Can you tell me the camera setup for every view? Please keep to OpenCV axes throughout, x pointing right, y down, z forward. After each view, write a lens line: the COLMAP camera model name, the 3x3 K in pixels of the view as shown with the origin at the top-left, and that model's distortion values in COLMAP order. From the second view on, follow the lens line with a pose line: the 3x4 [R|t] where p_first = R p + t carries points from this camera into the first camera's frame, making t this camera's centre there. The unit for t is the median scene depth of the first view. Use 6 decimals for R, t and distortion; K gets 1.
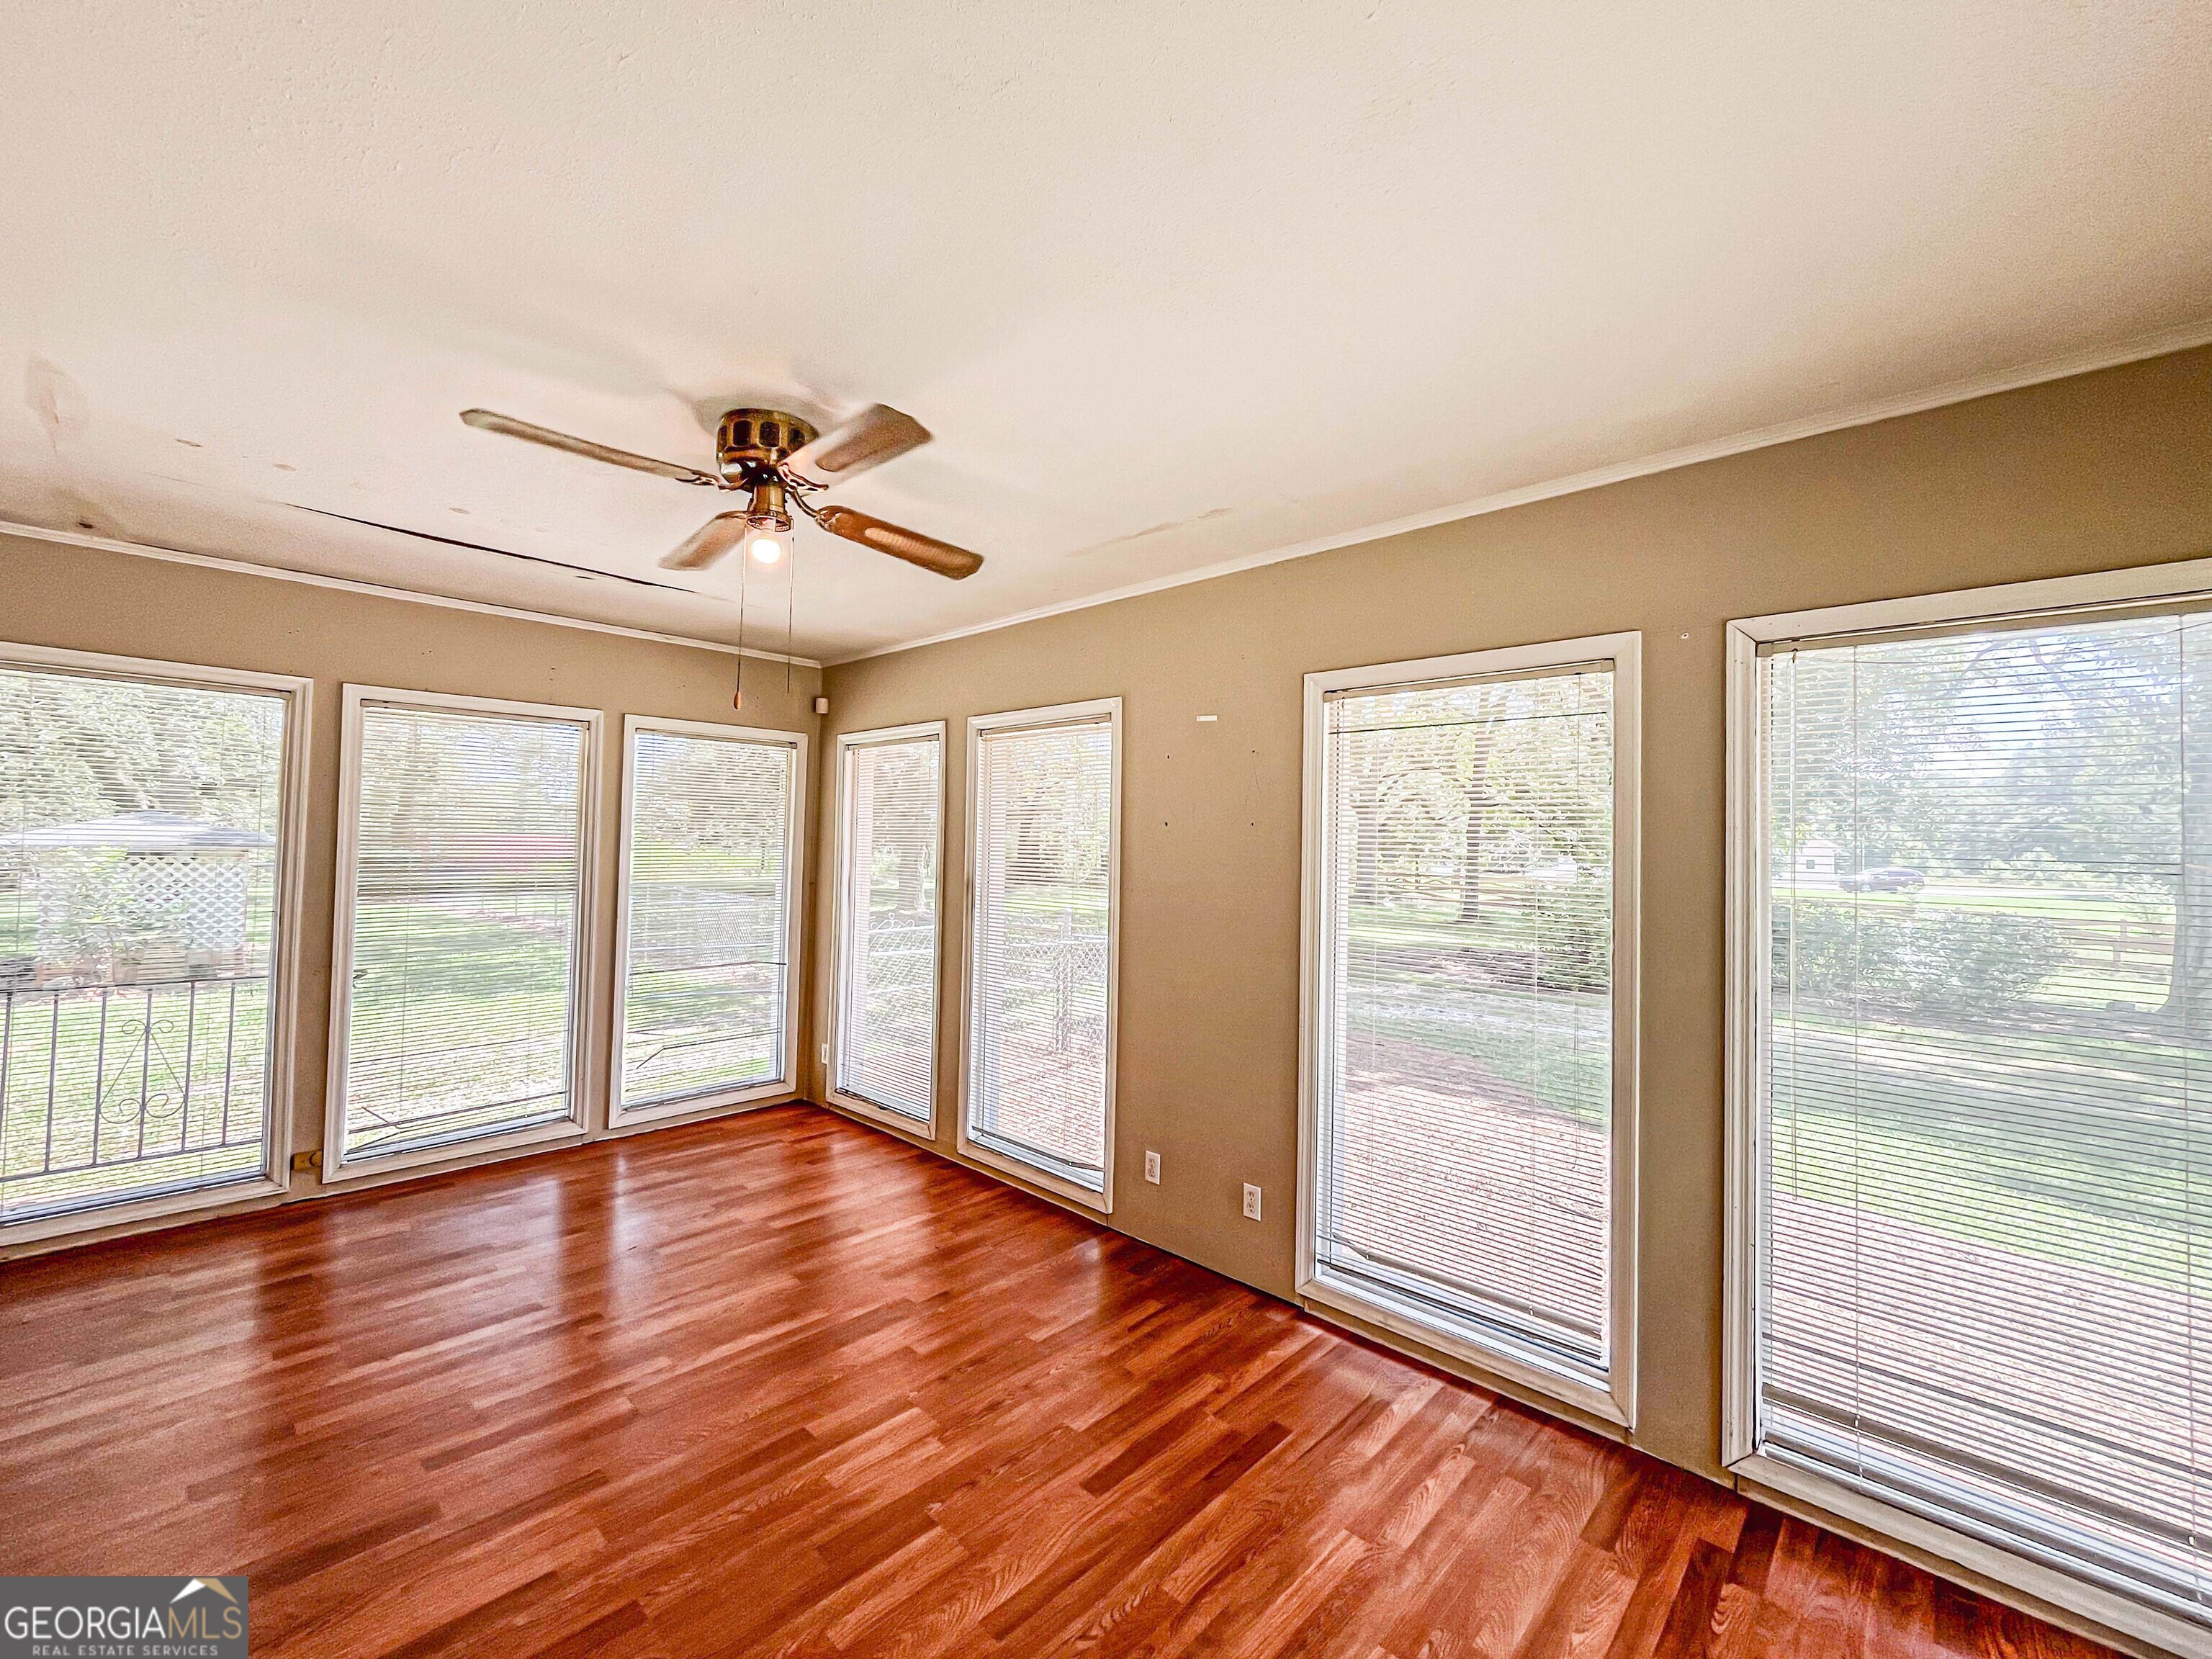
lens RADIAL K [[920.0, 0, 1121.2], [0, 920.0, 820.5], [0, 0, 1]] dist [-0.002250, -0.000106]
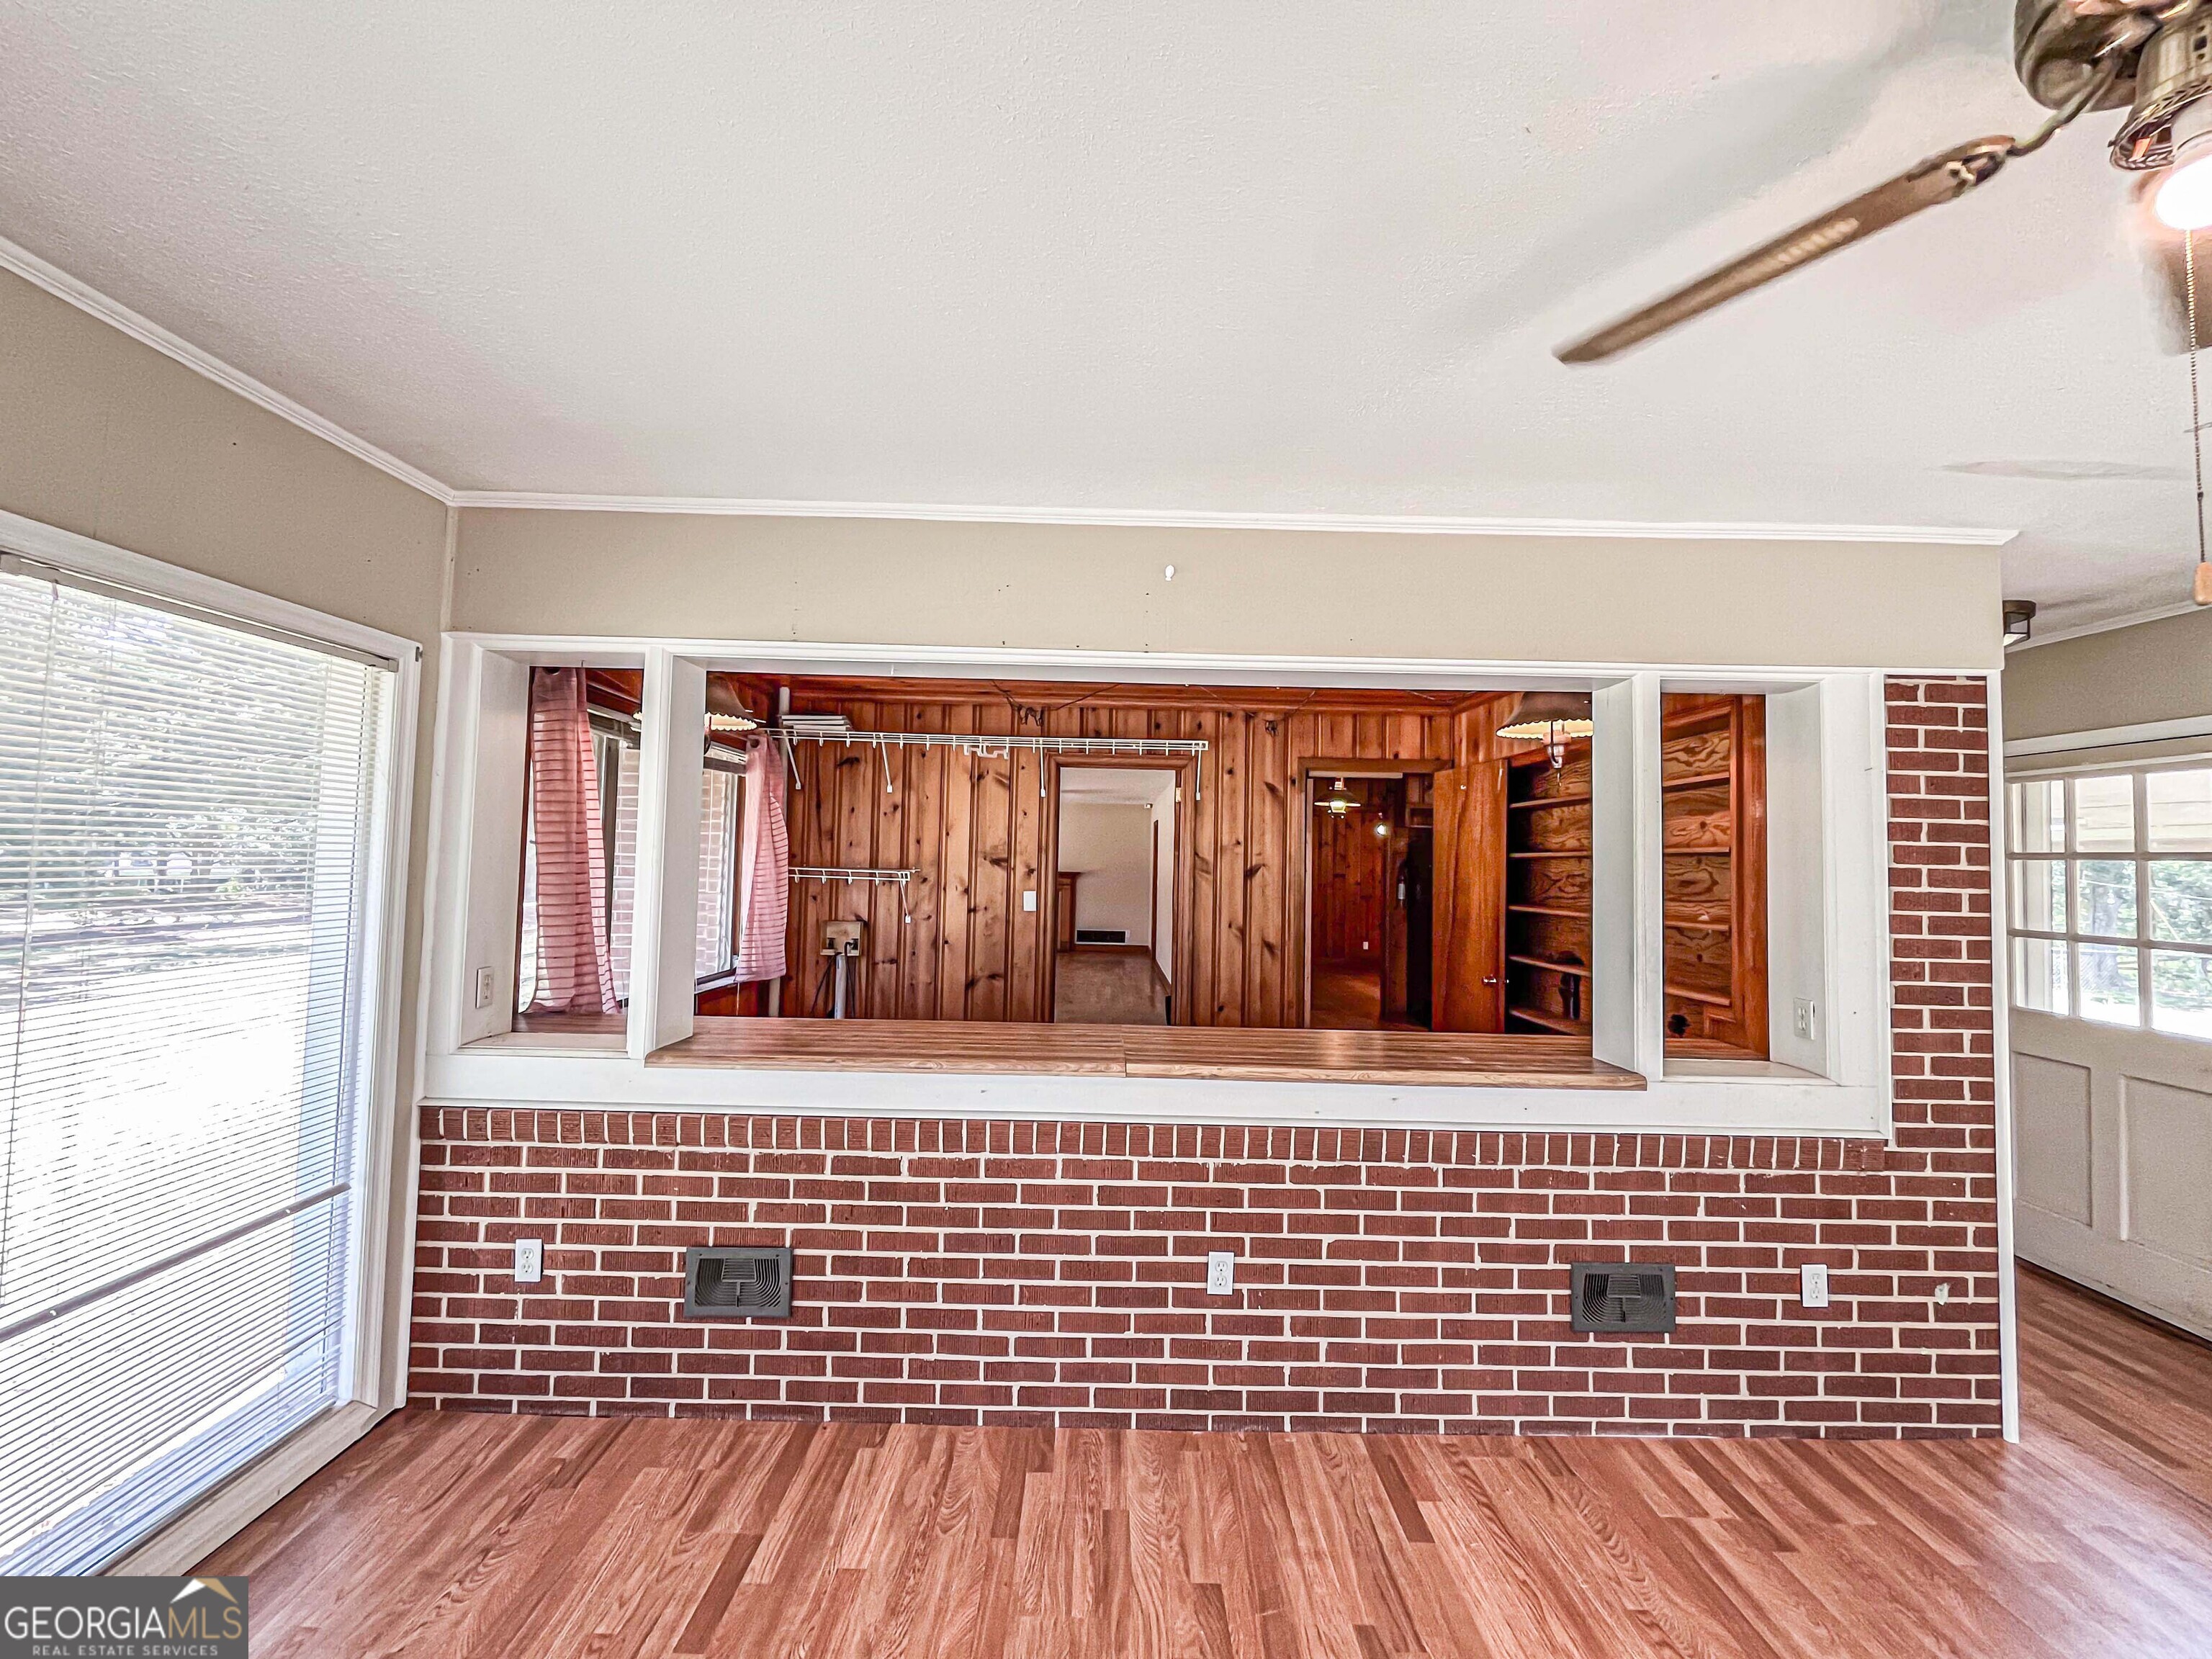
lens RADIAL K [[899.5, 0, 1077.1], [0, 899.5, 823.2], [0, 0, 1]] dist [-0.002883, 0.000064]
pose [[-0.758734, -0.070909, -0.647530, 0.135406], [-0.022742, 0.996335, -0.082459, 0.012282], [0.651003, -0.047838, -0.757566, 0.619530]]
